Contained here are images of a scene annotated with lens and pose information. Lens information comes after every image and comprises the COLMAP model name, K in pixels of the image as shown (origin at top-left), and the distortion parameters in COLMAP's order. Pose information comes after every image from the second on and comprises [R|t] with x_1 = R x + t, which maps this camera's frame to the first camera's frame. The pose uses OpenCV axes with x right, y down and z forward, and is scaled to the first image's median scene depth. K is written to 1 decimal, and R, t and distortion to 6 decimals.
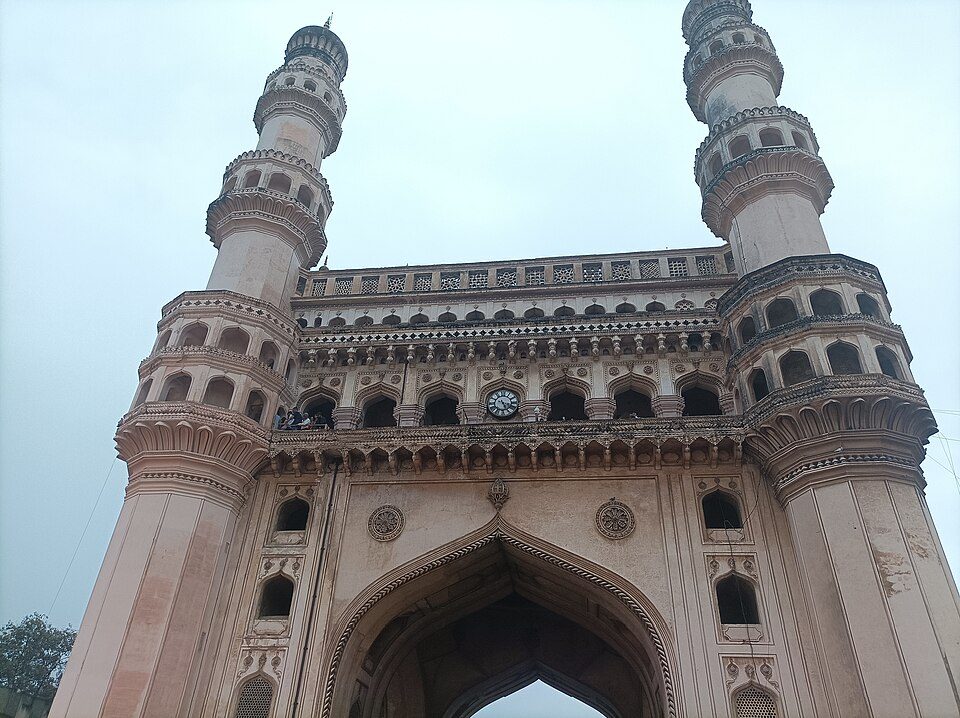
lens RADIAL K [[669.8, 0, 480.0], [0, 669.8, 359.0], [0, 0, 1]] dist [0.010953, -0.000211]
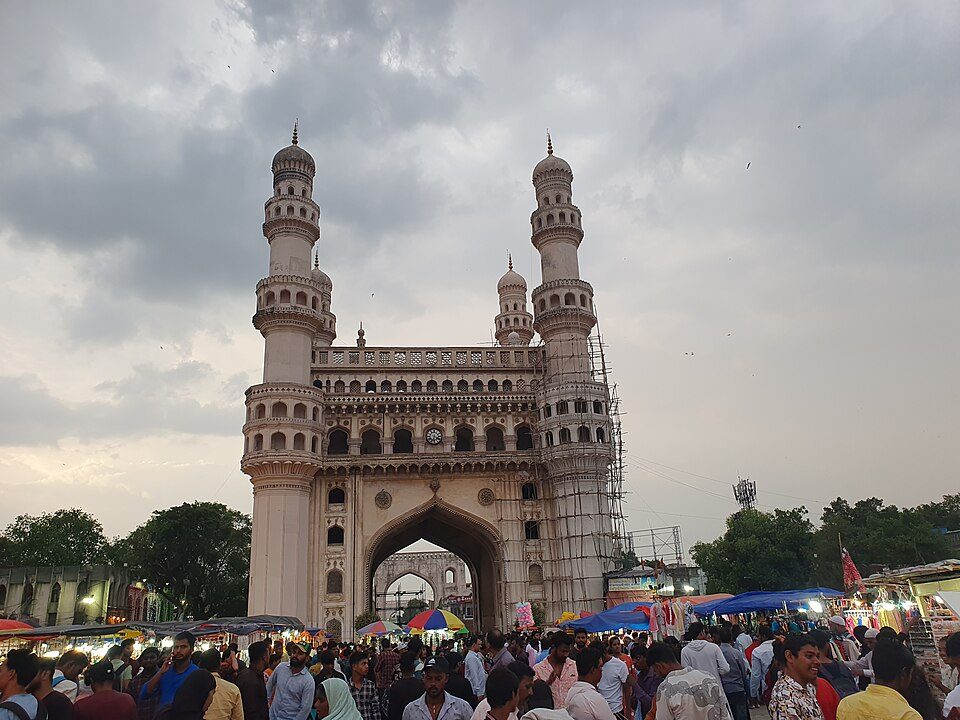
lens RADIAL K [[669.8, 0, 480.0], [0, 669.8, 360.0], [0, 0, 1]] dist [0.010953, -0.000211]
pose [[0.958387, 0.004447, 0.285437, -0.421073], [-0.083563, 0.960453, 0.265609, -0.721746], [-0.272967, -0.278408, 0.920857, -0.873030]]
